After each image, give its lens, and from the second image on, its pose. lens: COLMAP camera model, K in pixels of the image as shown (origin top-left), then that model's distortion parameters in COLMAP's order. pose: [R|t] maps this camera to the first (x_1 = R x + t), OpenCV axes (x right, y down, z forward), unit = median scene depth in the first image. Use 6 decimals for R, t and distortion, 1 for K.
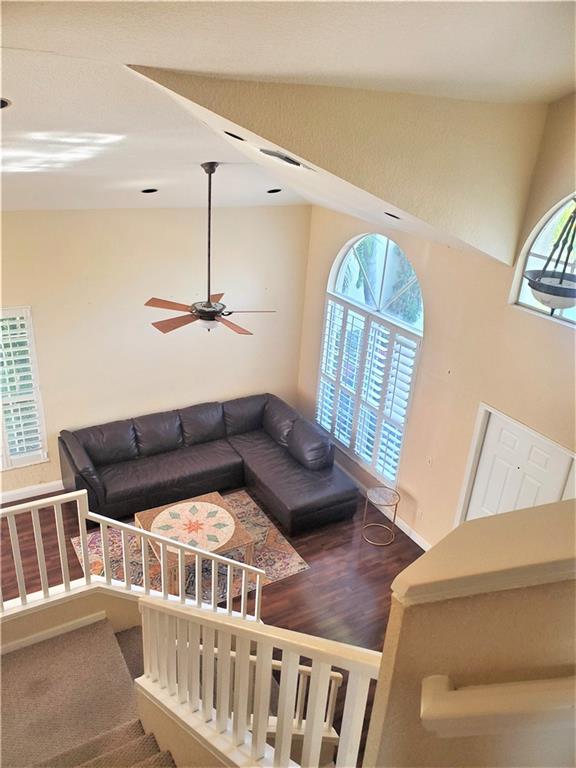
lens RADIAL K [[601.7, 0, 286.0], [0, 601.7, 382.8], [0, 0, 1]] dist [0.025709, -0.032437]
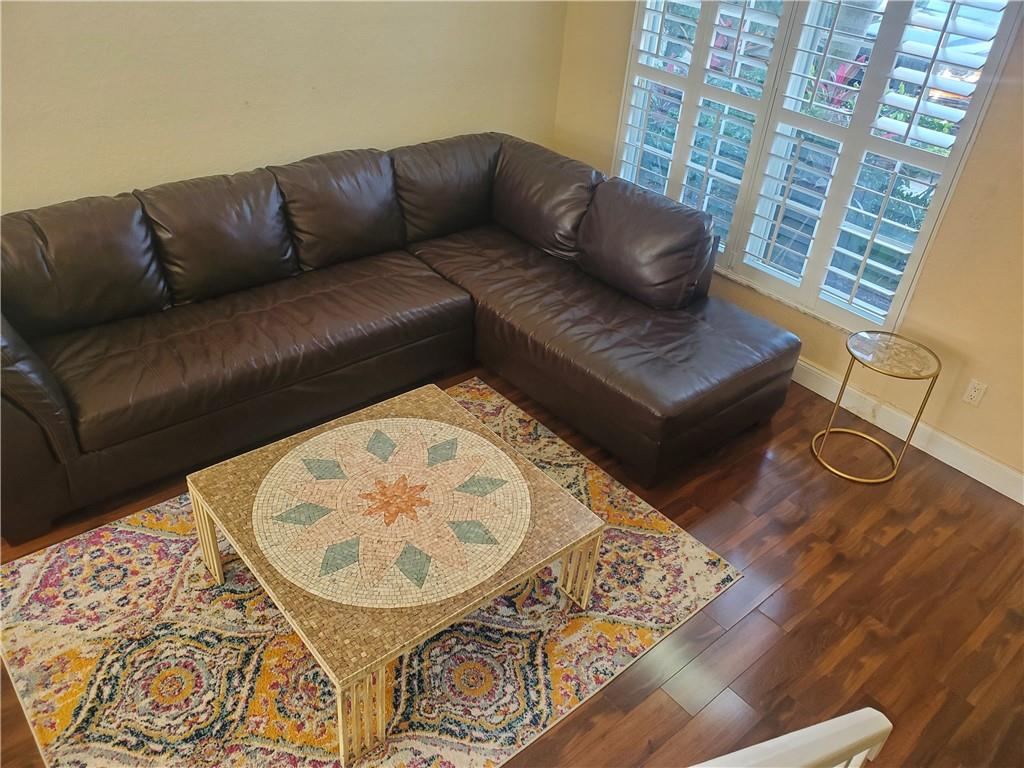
lens RADIAL K [[802.3, 0, 513.8], [0, 802.3, 382.3], [0, 0, 1]] dist [0.025709, -0.032437]
pose [[0.982571, -0.086892, 0.164331, -0.136668], [0.057524, 0.982762, 0.175695, 0.098923], [-0.176765, -0.163180, 0.970632, 0.530048]]
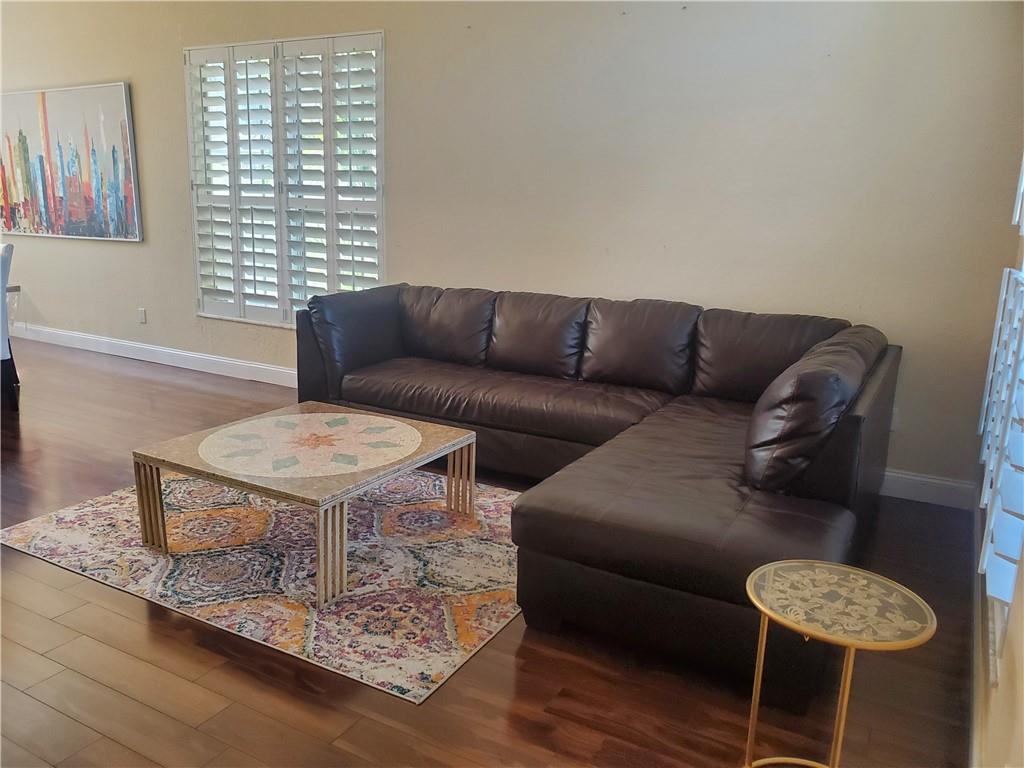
lens RADIAL K [[802.3, 0, 507.0], [0, 802.3, 383.8], [0, 0, 1]] dist [0.025709, -0.032437]
pose [[0.504720, 0.154059, -0.849426, 0.293973], [-0.363653, 0.930331, -0.047346, 0.160924], [0.782953, 0.332792, 0.525580, 0.711567]]
